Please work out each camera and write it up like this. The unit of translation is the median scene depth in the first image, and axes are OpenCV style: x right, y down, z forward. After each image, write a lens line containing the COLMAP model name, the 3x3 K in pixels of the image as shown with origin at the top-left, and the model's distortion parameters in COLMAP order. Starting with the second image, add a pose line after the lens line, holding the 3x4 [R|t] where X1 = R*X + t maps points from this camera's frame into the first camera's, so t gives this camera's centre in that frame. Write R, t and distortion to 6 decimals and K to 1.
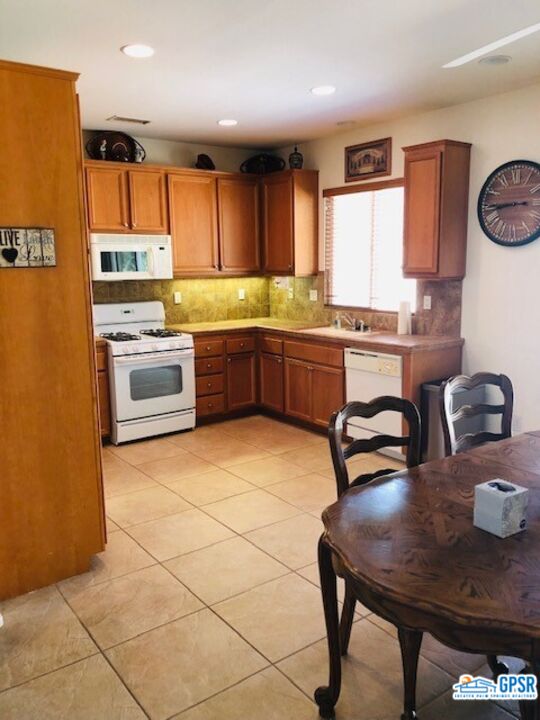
lens RADIAL K [[586.7, 0, 290.5], [0, 586.7, 361.1], [0, 0, 1]] dist [0.040287, -0.067027]
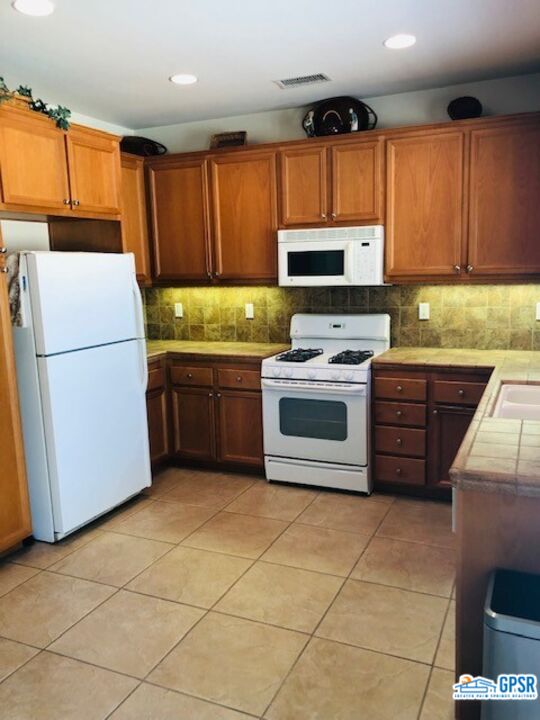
lens RADIAL K [[586.7, 0, 273.1], [0, 586.7, 365.5], [0, 0, 1]] dist [0.040287, -0.067027]
pose [[0.469173, 0.143470, -0.871374, 0.386549], [-0.128741, 0.987286, 0.093237, -0.093236], [0.873672, 0.068437, 0.481678, 0.542872]]
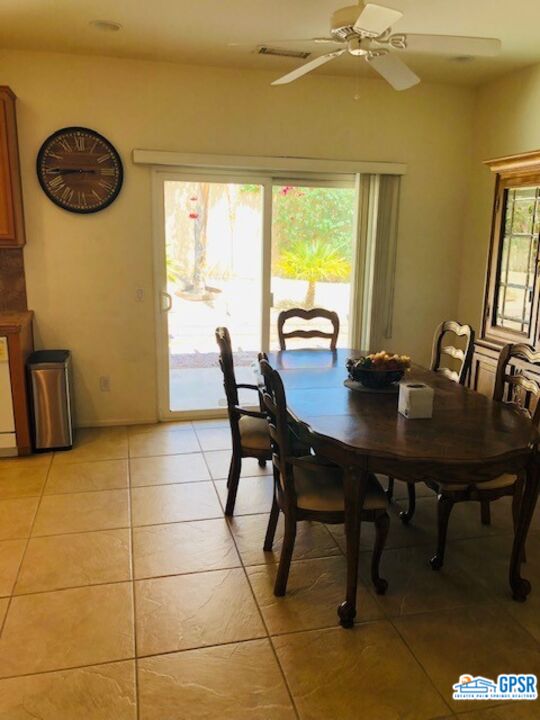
lens RADIAL K [[586.7, 0, 269.3], [0, 586.7, 357.1], [0, 0, 1]] dist [0.040287, -0.067027]
pose [[0.412759, -0.173578, 0.894148, -0.878508], [0.139419, 0.982146, 0.126302, -0.070686], [-0.900107, 0.072529, 0.429590, 0.585274]]
